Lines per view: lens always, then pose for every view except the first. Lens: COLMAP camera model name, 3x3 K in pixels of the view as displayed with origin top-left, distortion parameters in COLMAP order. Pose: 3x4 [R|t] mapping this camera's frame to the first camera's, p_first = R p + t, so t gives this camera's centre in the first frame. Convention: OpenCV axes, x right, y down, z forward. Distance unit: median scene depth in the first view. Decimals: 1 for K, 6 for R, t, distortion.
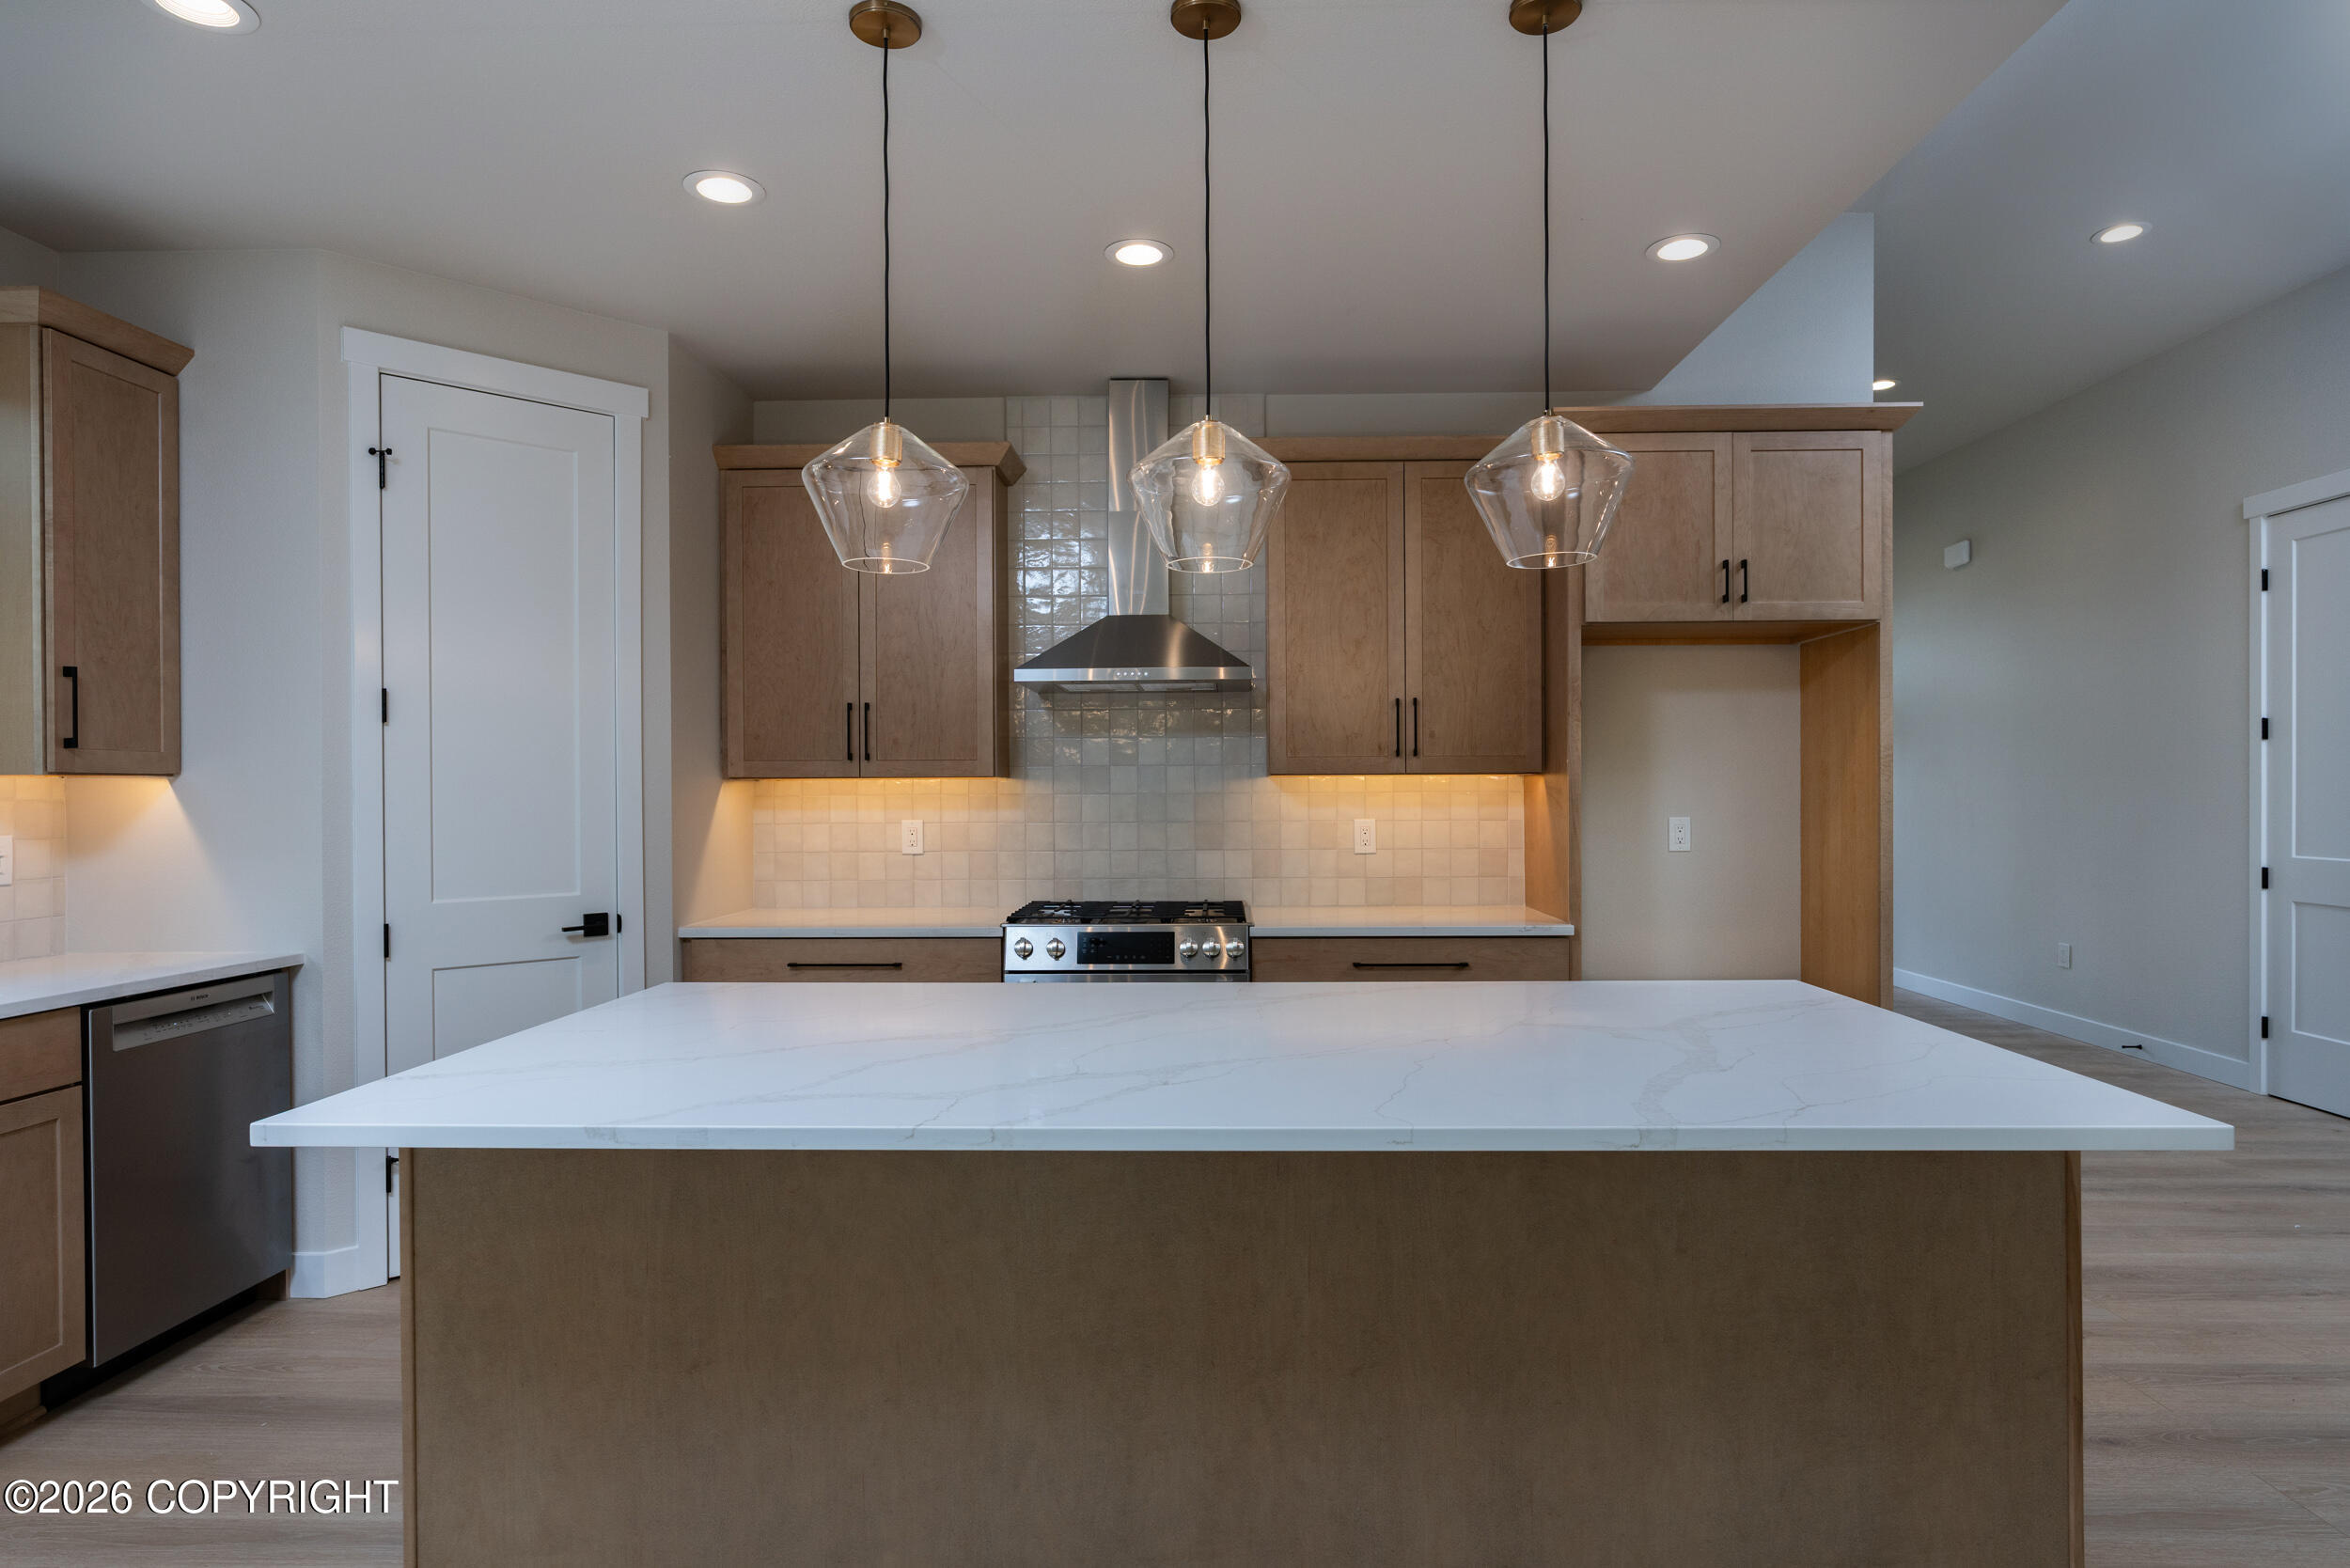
lens RADIAL K [[1303.6, 0, 1177.7], [0, 1303.6, 789.2], [0, 0, 1]] dist [0.002679, 0.000899]
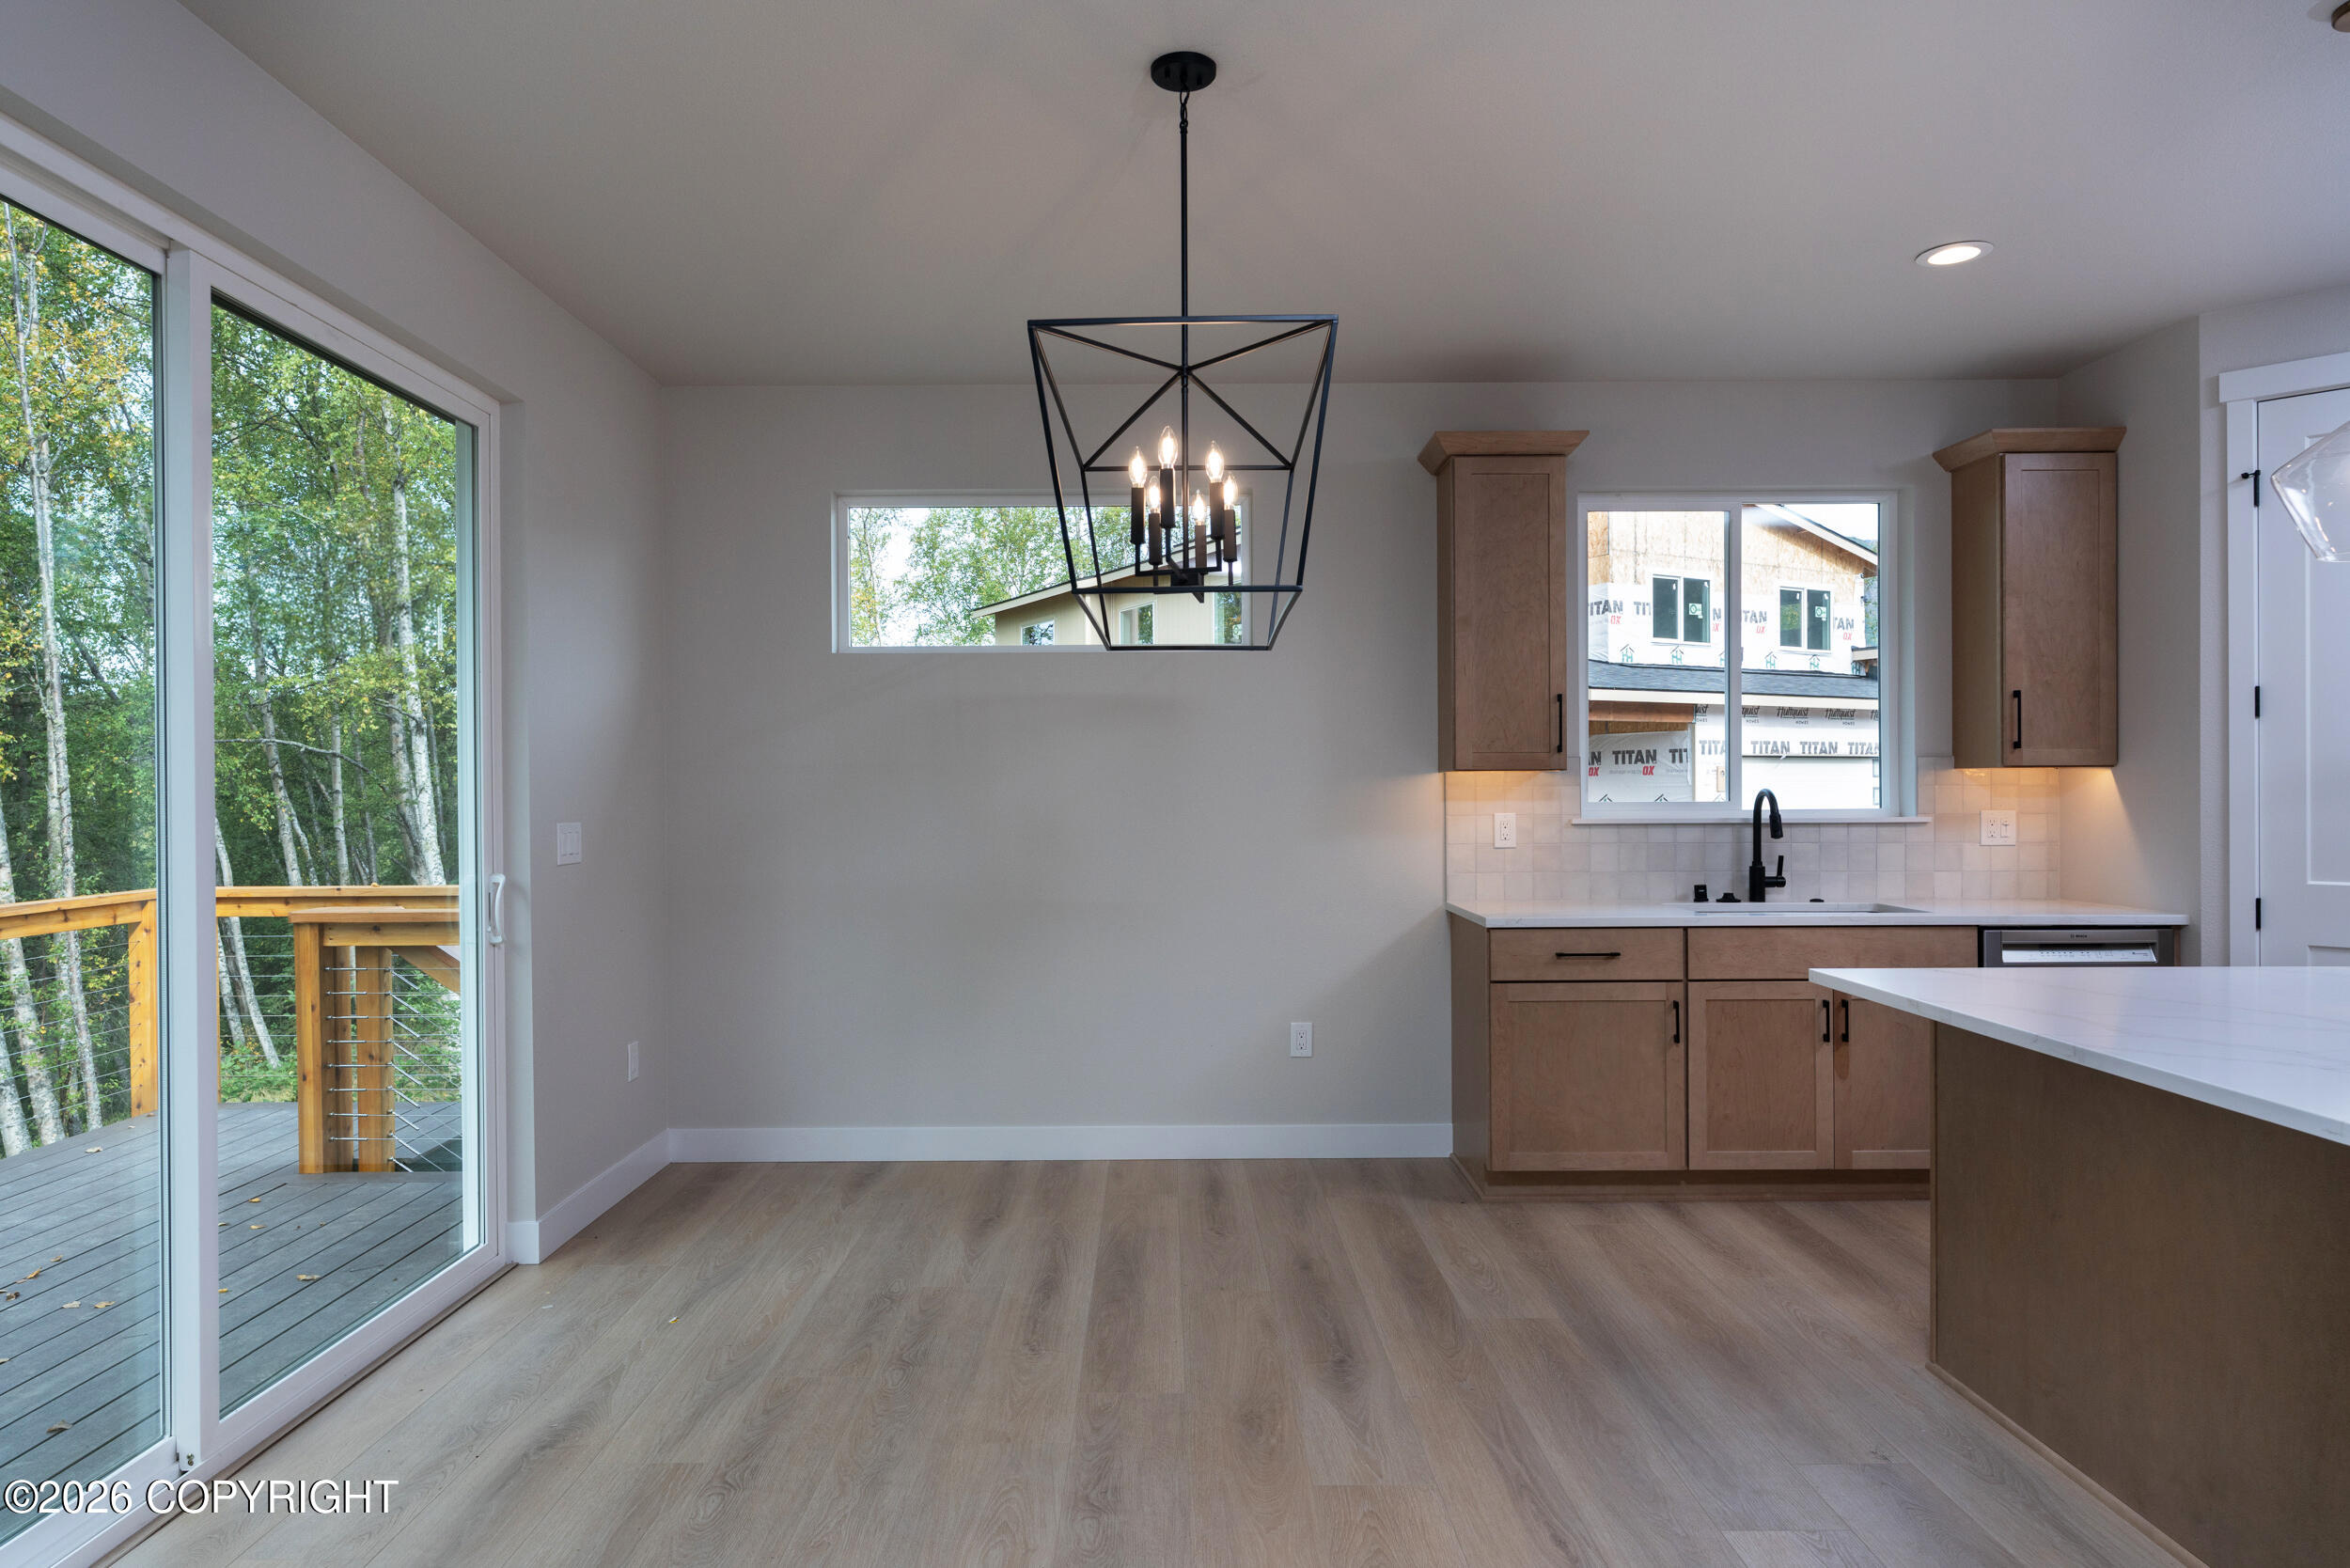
lens RADIAL K [[1425.6, 0, 1171.2], [0, 1425.6, 761.7], [0, 0, 1]] dist [0.006520, 0.000660]
pose [[0.036686, -0.012674, -0.999246, 0.617661], [0.006132, 0.999904, -0.012457, -0.003494], [0.999308, -0.005670, 0.036760, 0.031685]]
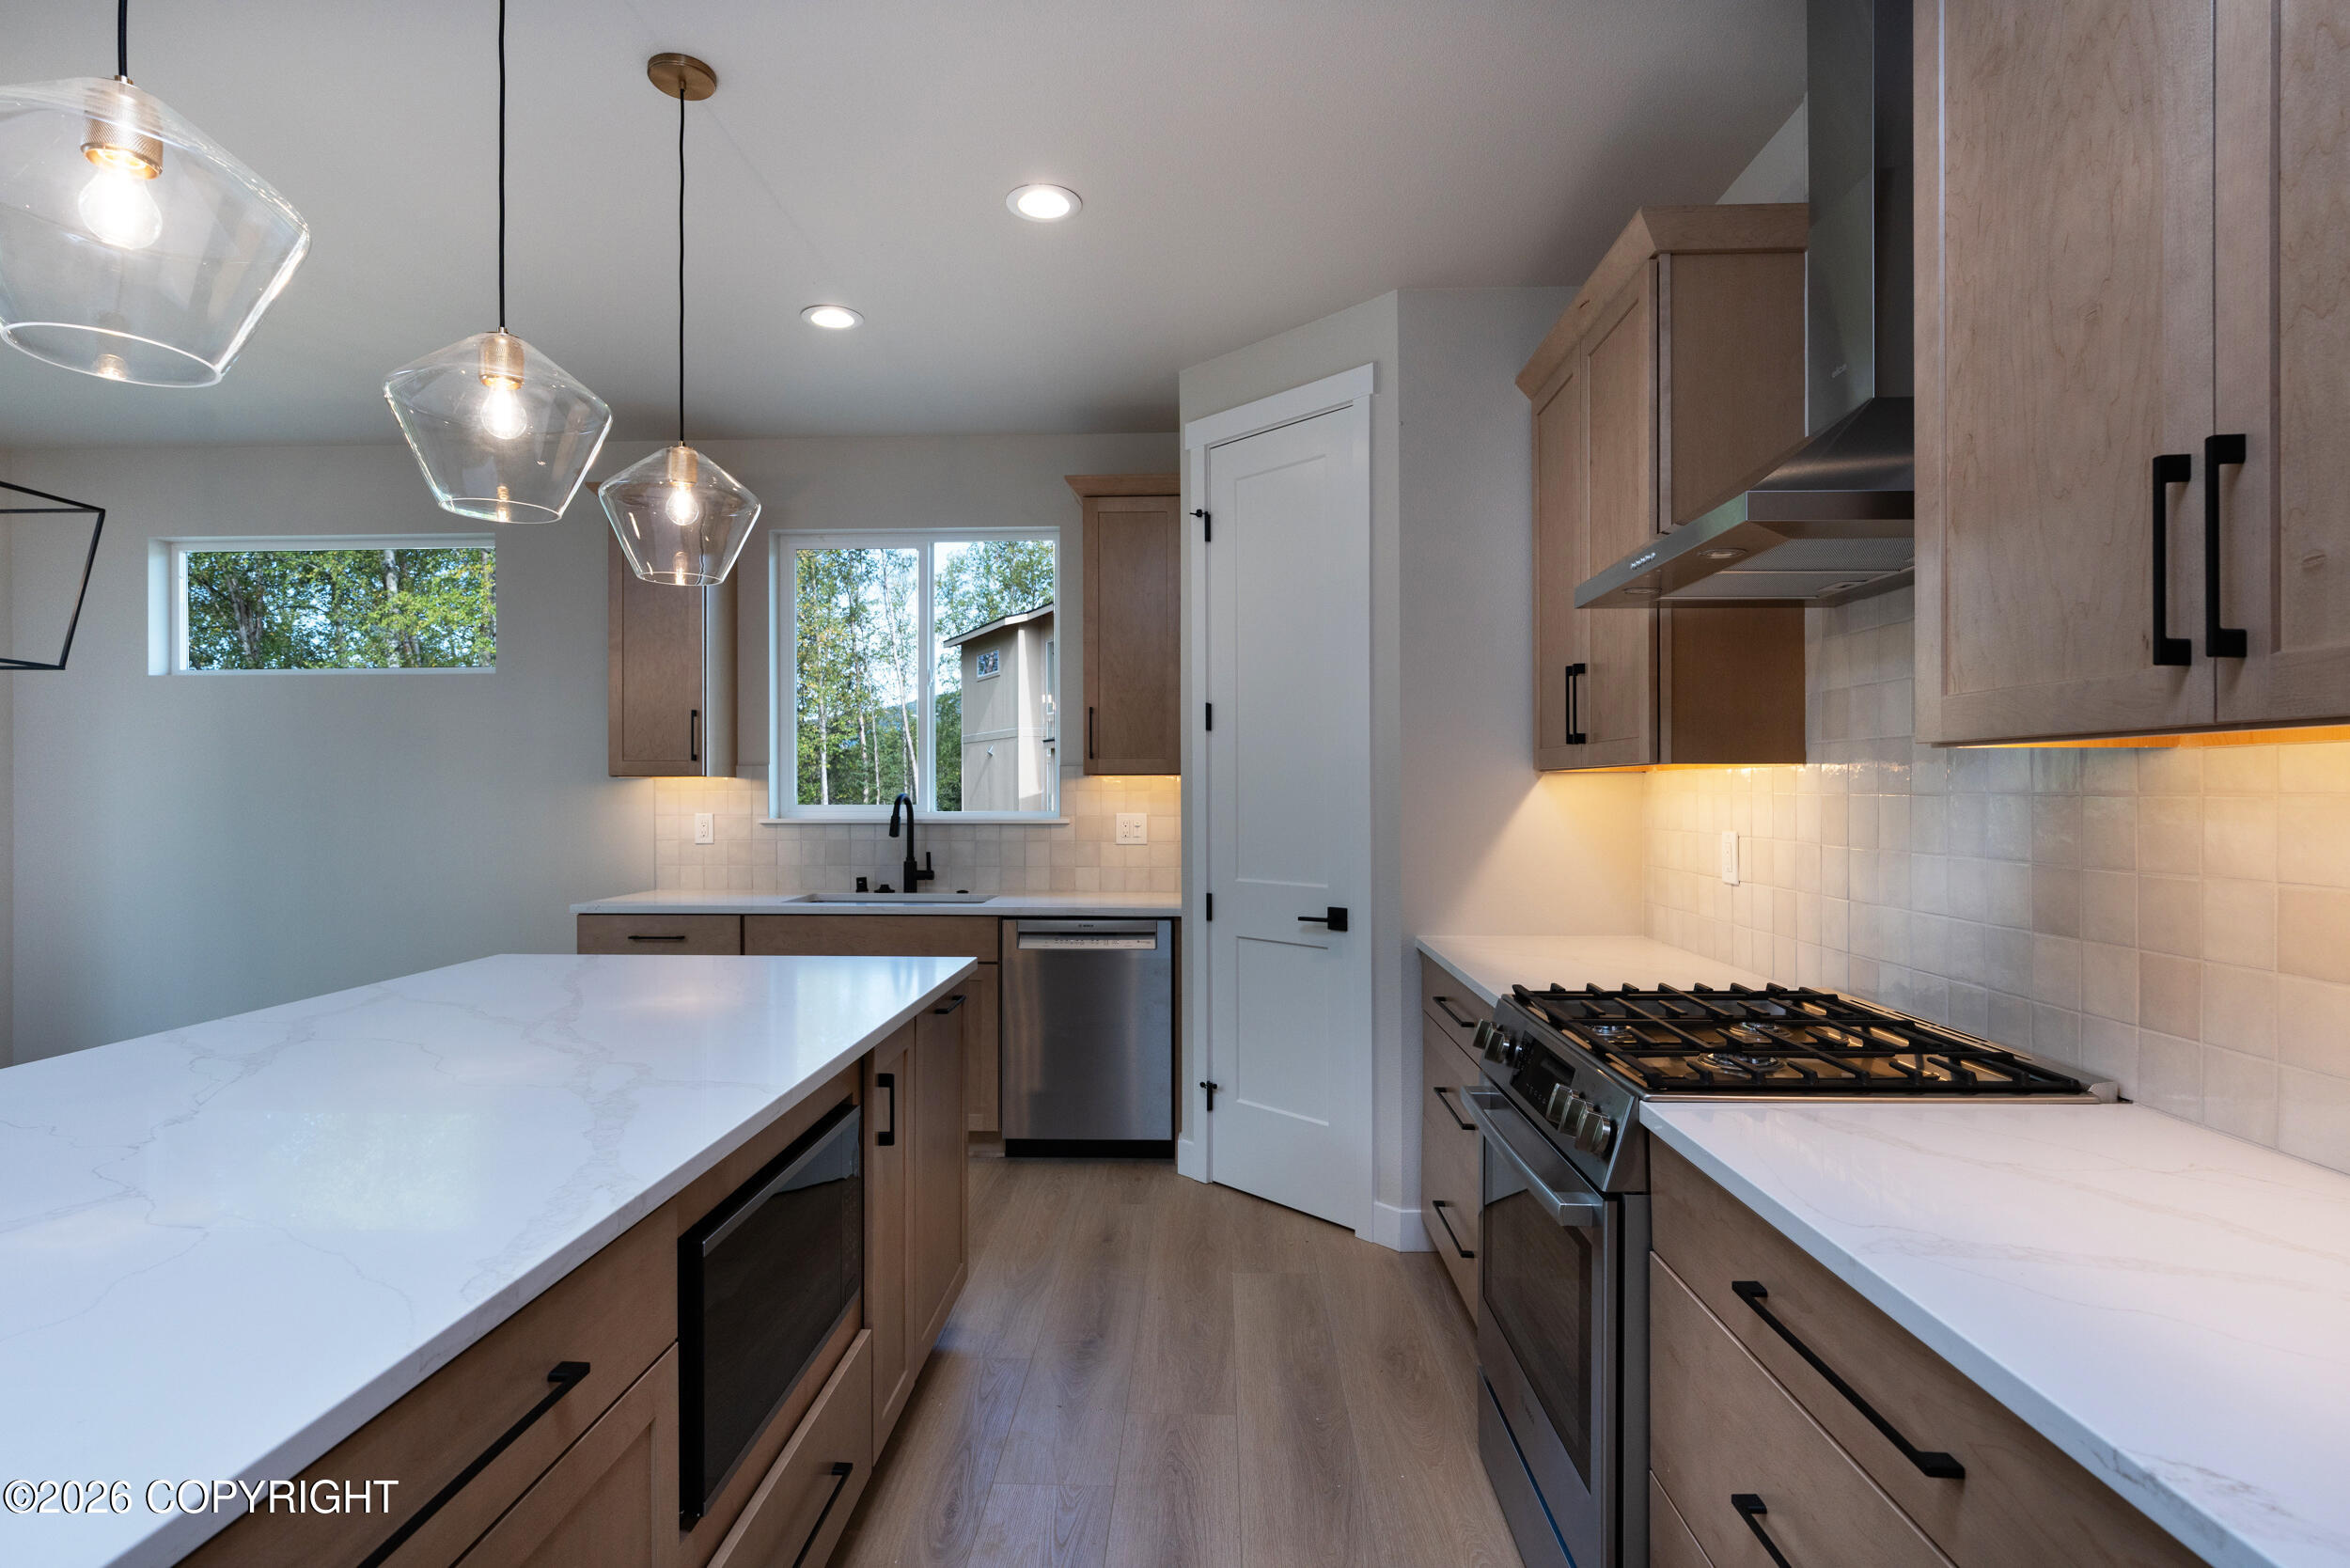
lens RADIAL K [[1192.2, 0, 1164.3], [0, 1192.2, 788.2], [0, 0, 1]] dist [-0.006652, 0.001065]
pose [[-0.010450, 0.003298, -0.999940, 0.560031], [0.002235, 0.999992, 0.003275, 0.000016], [0.999943, -0.002201, -0.010457, 1.039566]]
